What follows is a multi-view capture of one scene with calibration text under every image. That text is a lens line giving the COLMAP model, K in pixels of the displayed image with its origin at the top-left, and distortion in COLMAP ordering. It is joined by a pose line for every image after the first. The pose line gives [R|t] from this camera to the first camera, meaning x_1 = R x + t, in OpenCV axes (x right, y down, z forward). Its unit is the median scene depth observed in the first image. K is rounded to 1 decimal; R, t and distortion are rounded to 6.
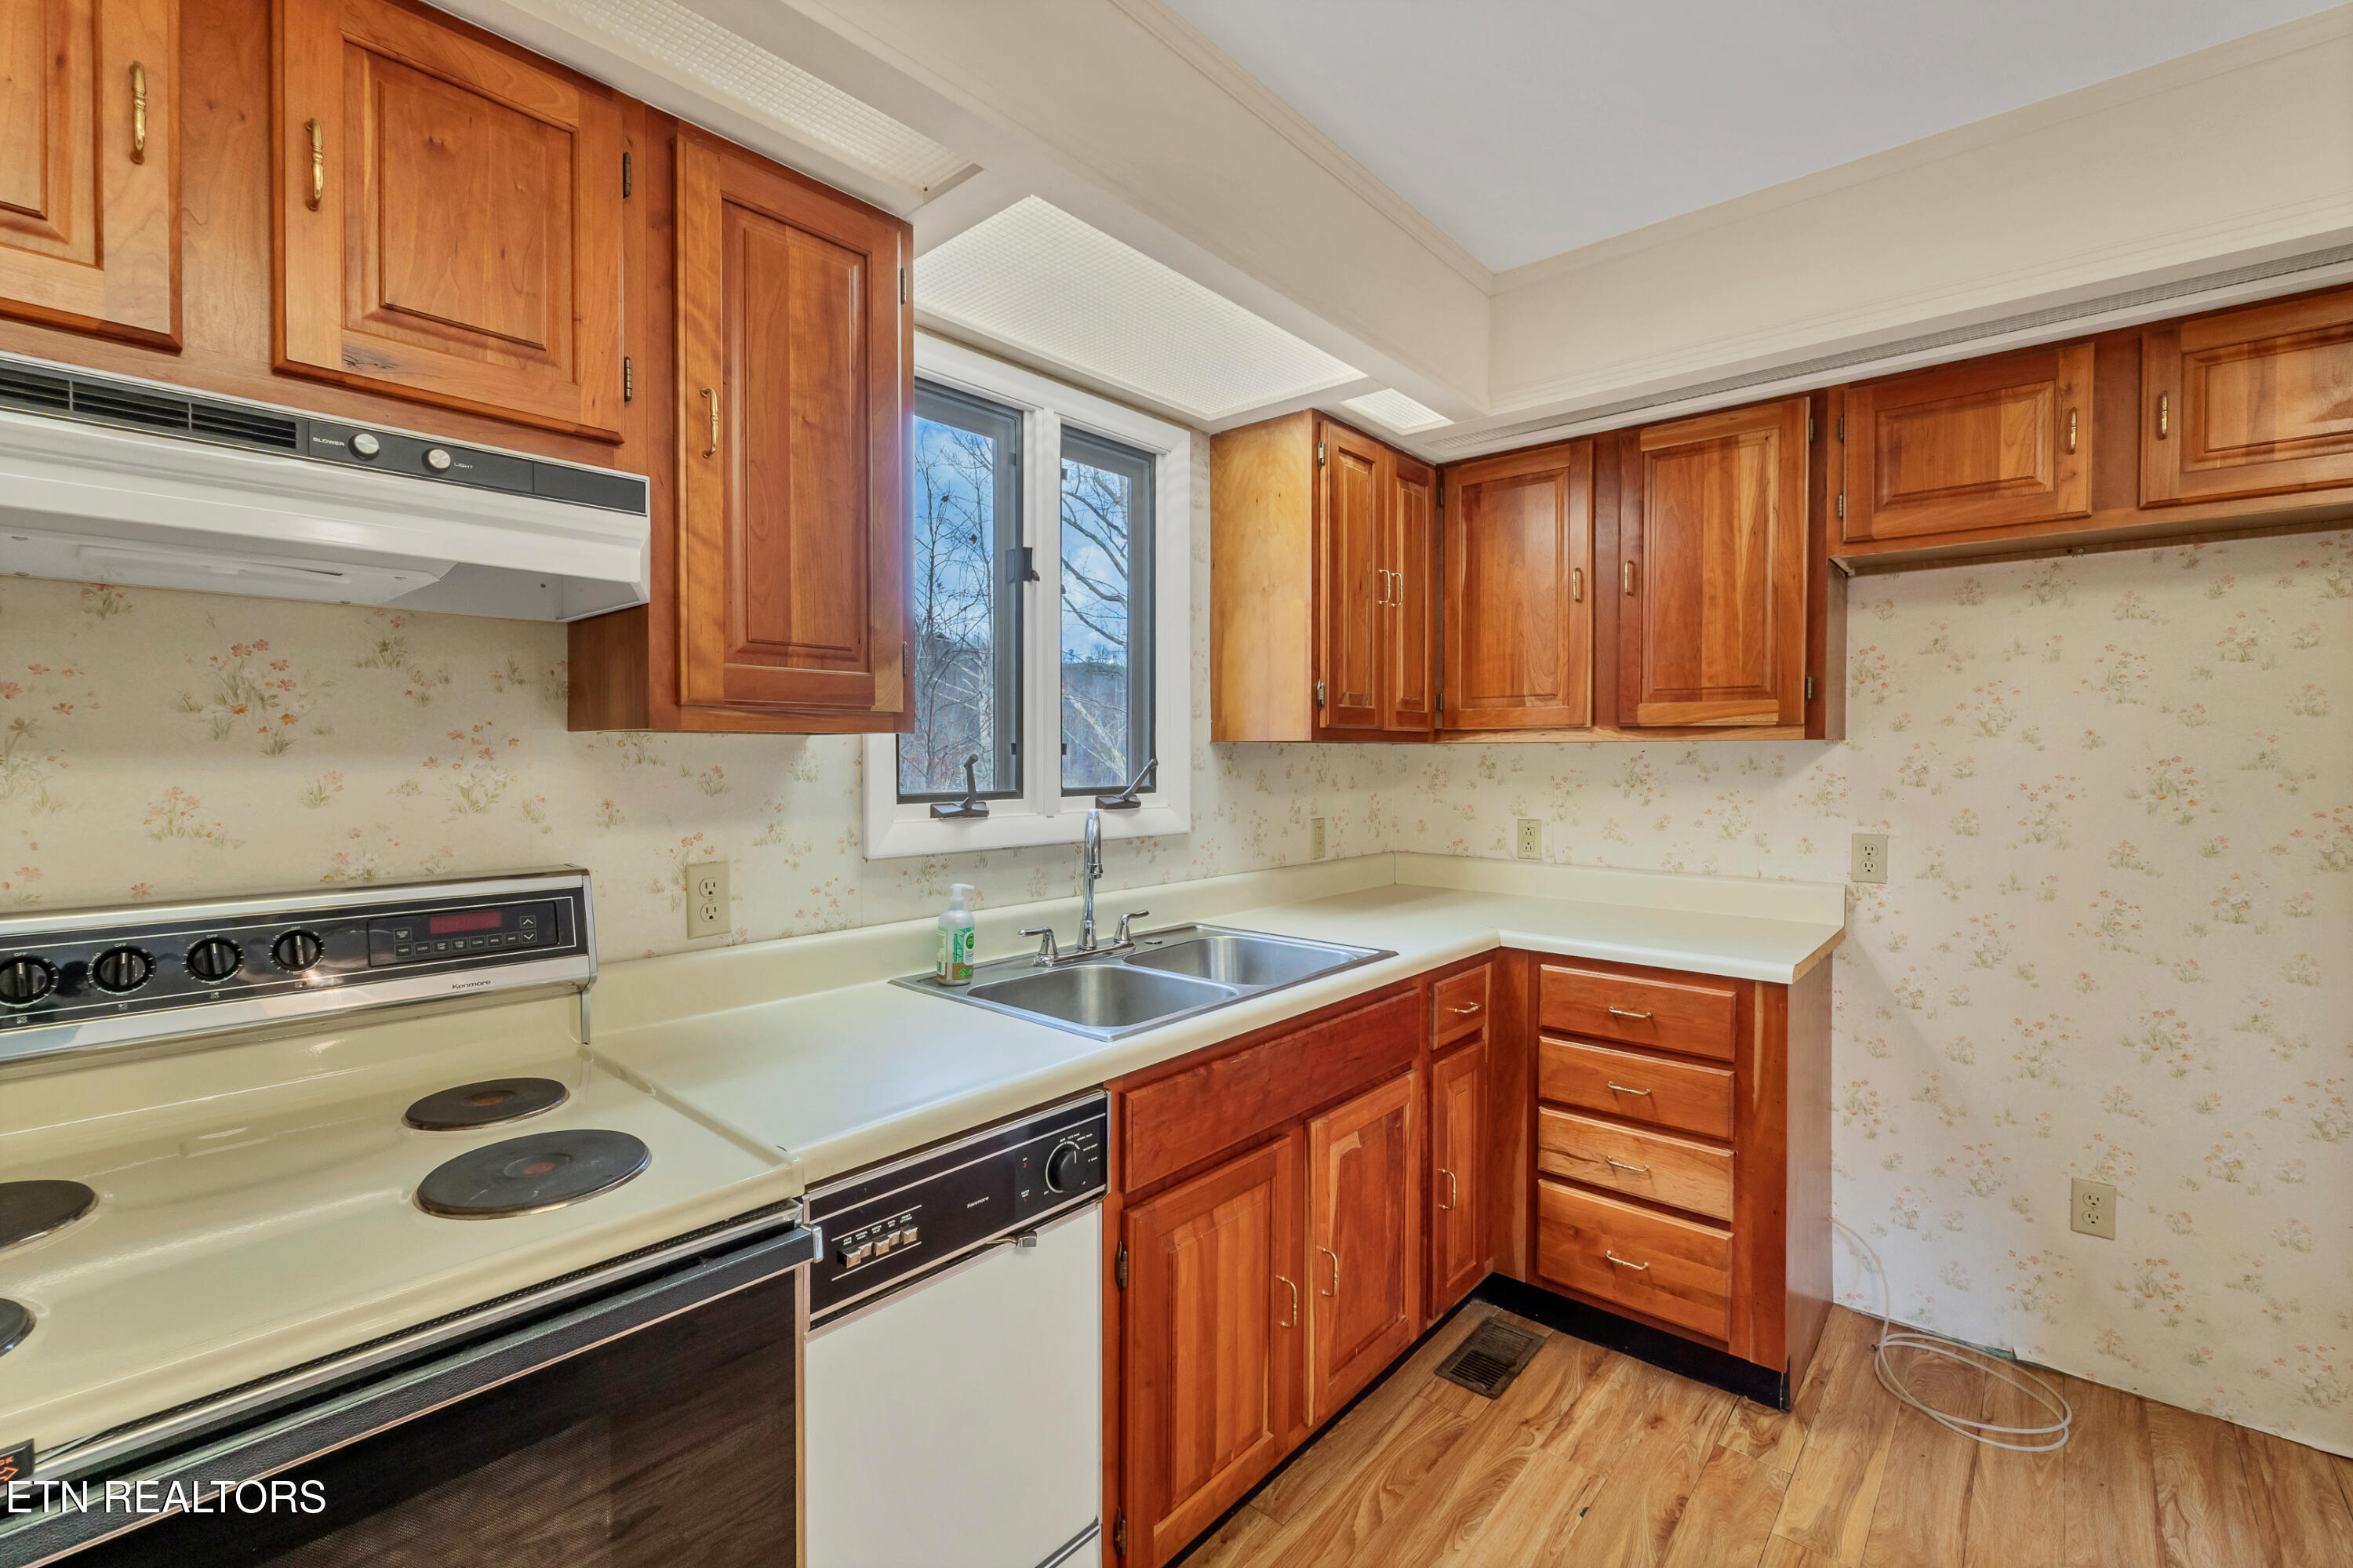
lens RADIAL K [[1015.2, 0, 1171.7], [0, 1015.2, 775.8], [0, 0, 1]] dist [-0.009204, 0.000752]
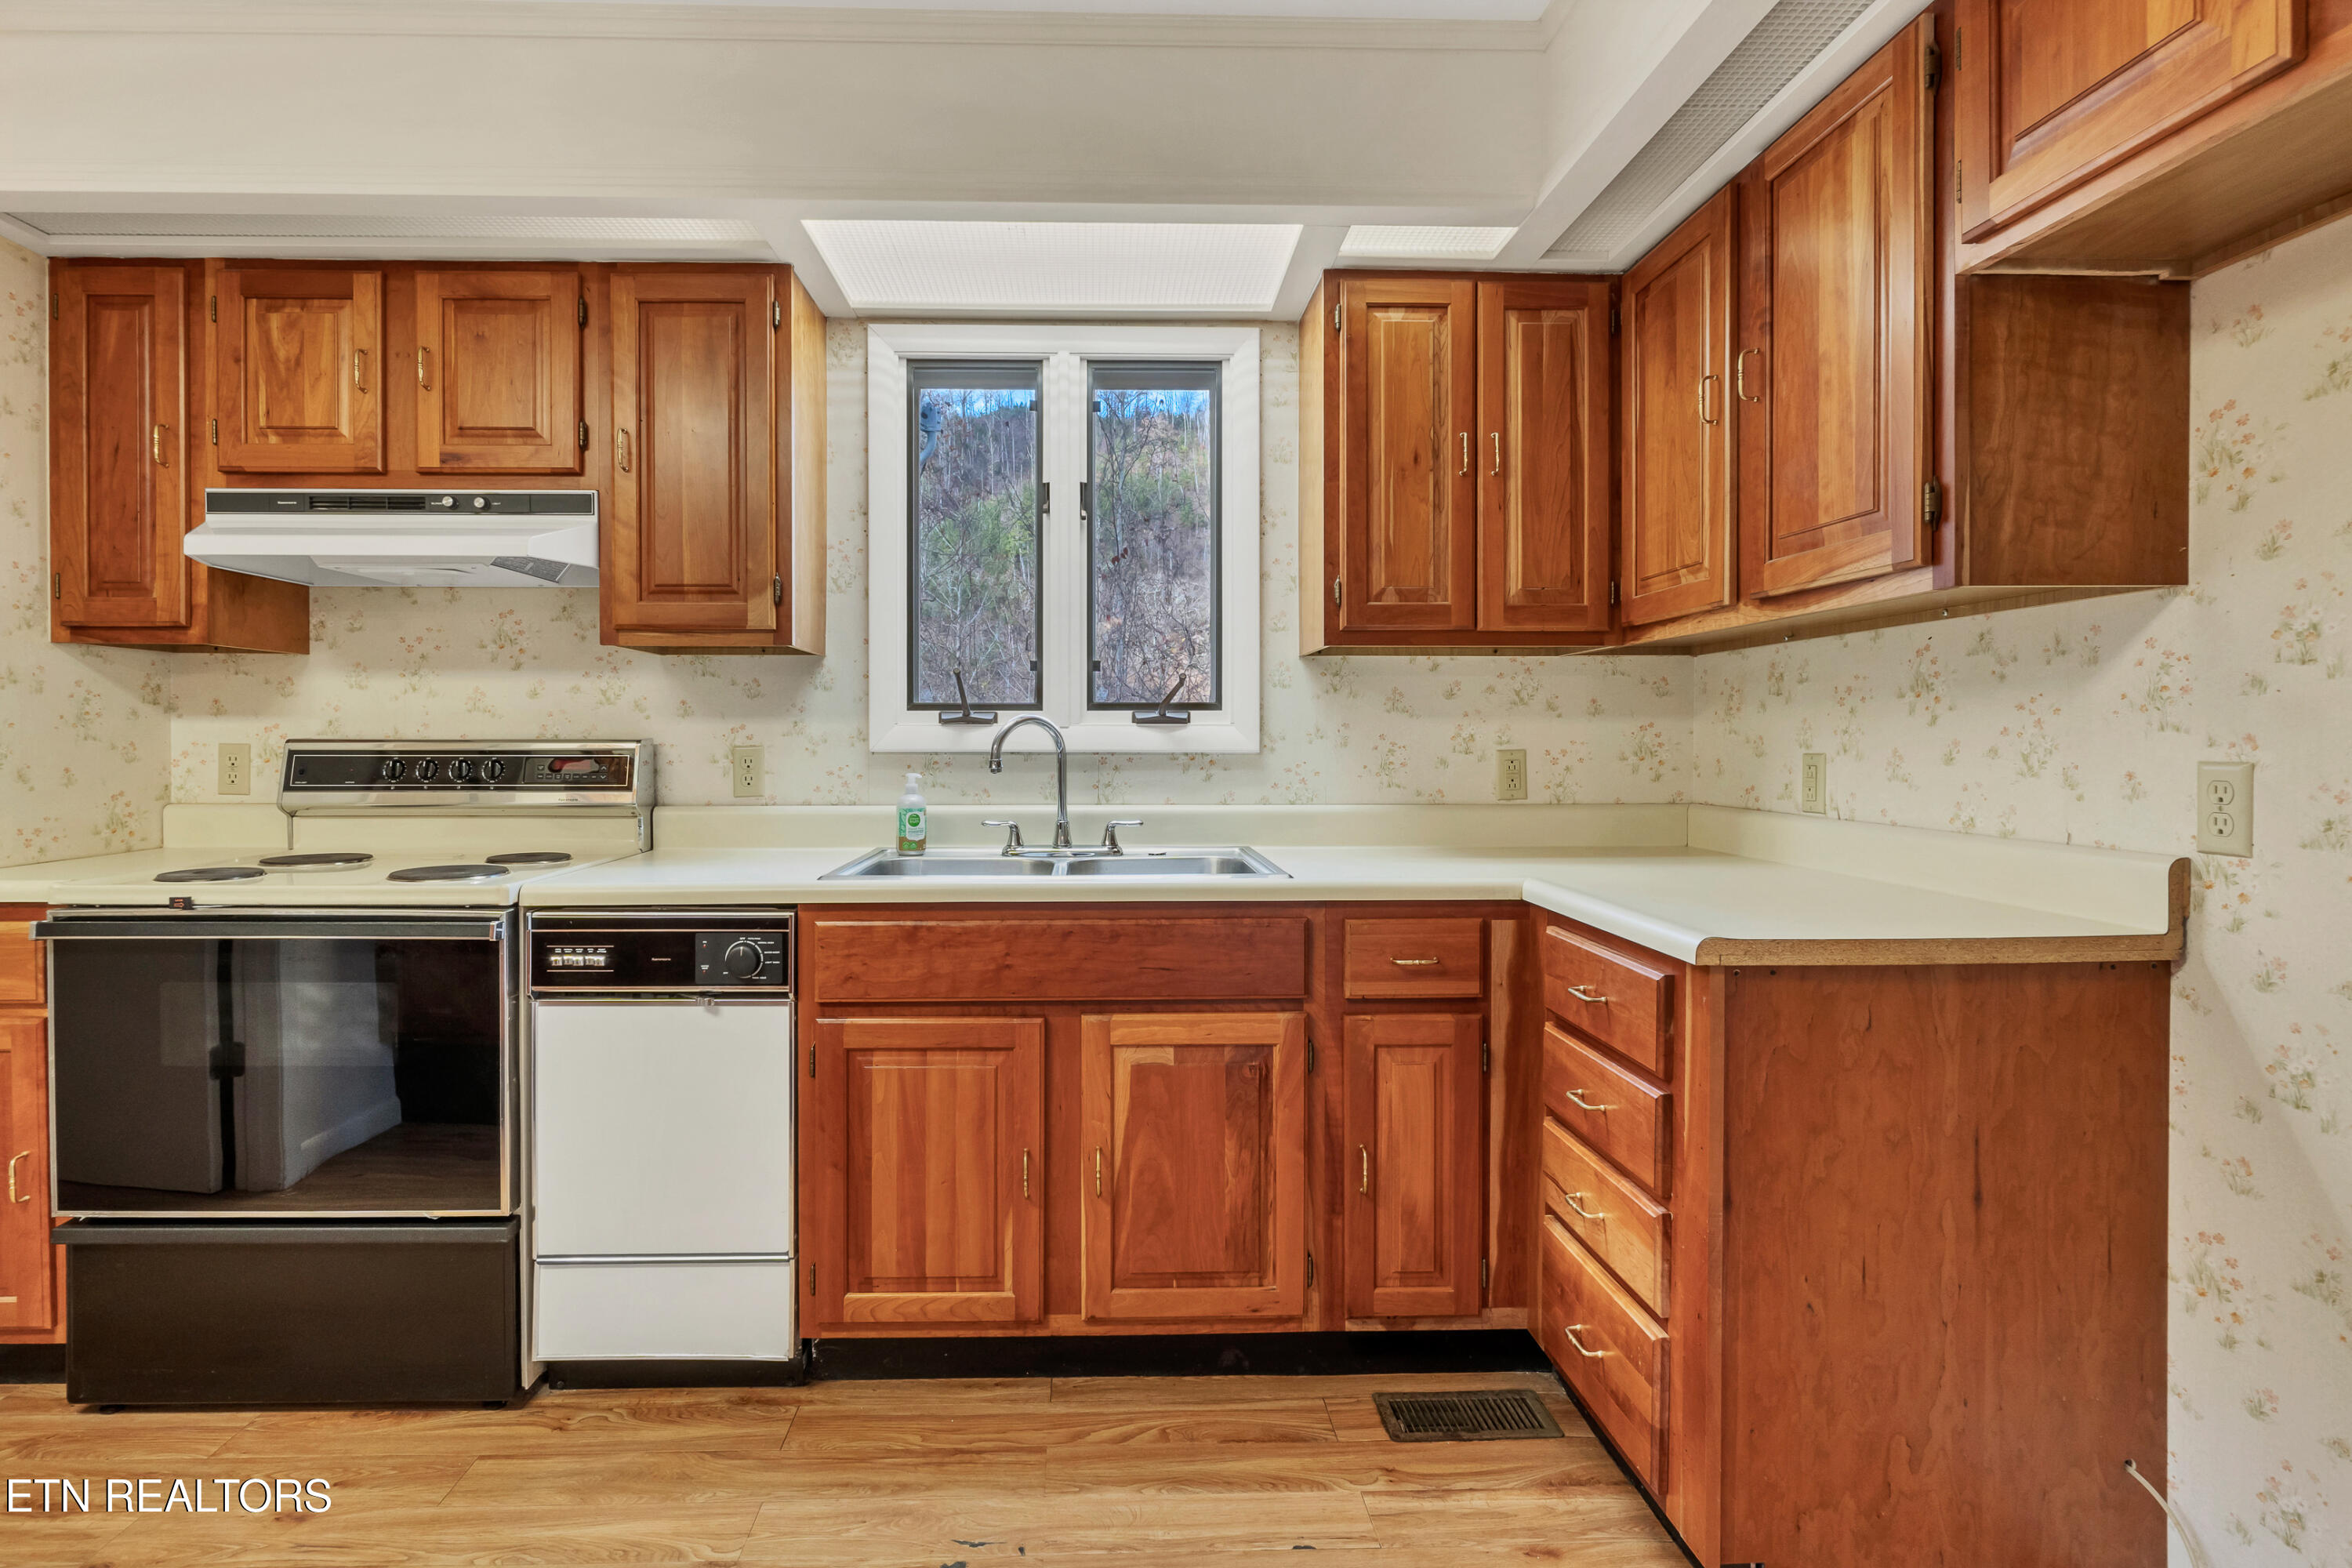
lens RADIAL K [[1154.4, 0, 1111.7], [0, 1154.4, 756.1], [0, 0, 1]] dist [-0.007310, 0.001240]
pose [[0.683626, 0.009757, -0.729767, 0.861823], [-0.013976, 0.999902, 0.000276, 0.073835], [0.729698, 0.010011, 0.683696, 0.206746]]
